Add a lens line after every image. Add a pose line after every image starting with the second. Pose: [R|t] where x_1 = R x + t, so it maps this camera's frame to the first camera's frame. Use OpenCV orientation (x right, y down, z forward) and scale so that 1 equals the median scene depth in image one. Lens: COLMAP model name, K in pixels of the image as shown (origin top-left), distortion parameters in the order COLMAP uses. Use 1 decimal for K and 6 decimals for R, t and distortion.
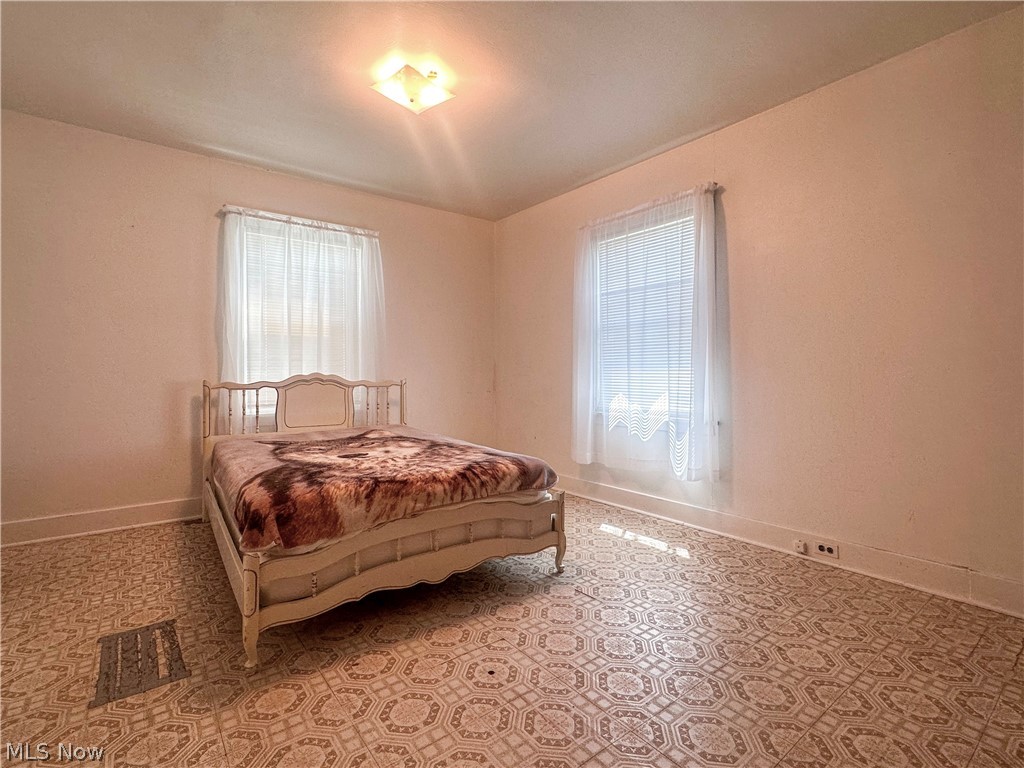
lens RADIAL K [[488.9, 0, 512.7], [0, 488.9, 370.9], [0, 0, 1]] dist [0.001628, 0.000569]
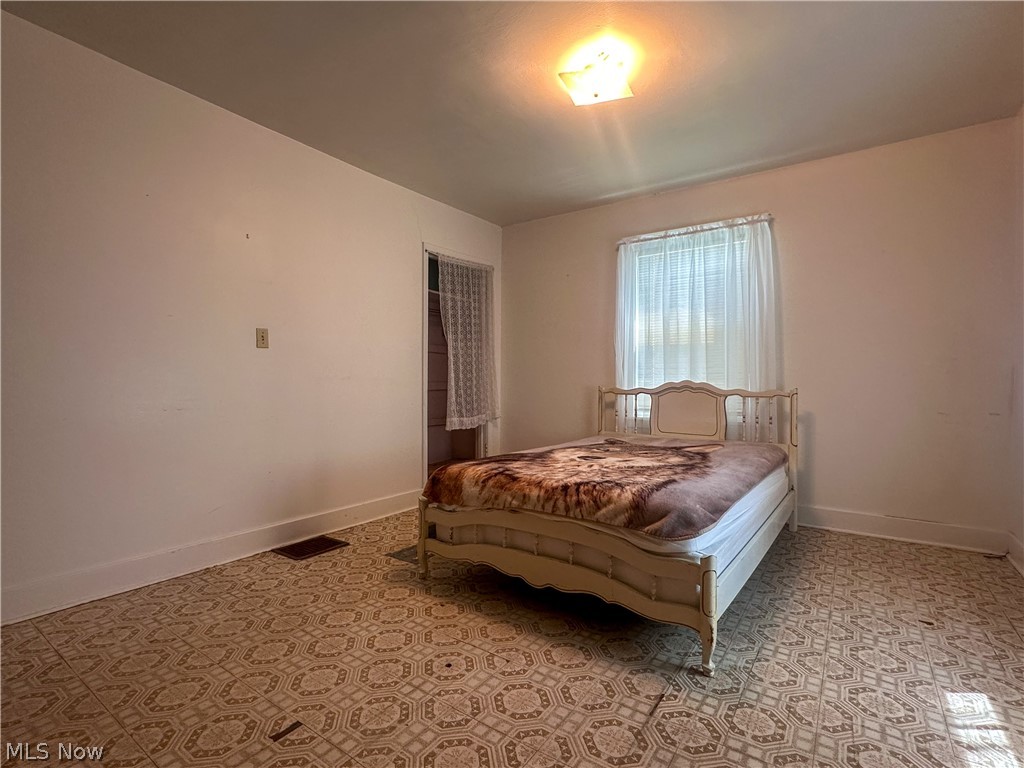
lens RADIAL K [[487.7, 0, 512.0], [0, 487.7, 384.0], [0, 0, 1]] dist [-0.000328, 0.000051]
pose [[0.300153, 0.005881, -0.953873, 0.710503], [-0.002385, 0.999982, 0.005415, 0.011139], [0.953888, 0.000650, 0.300162, 0.594380]]
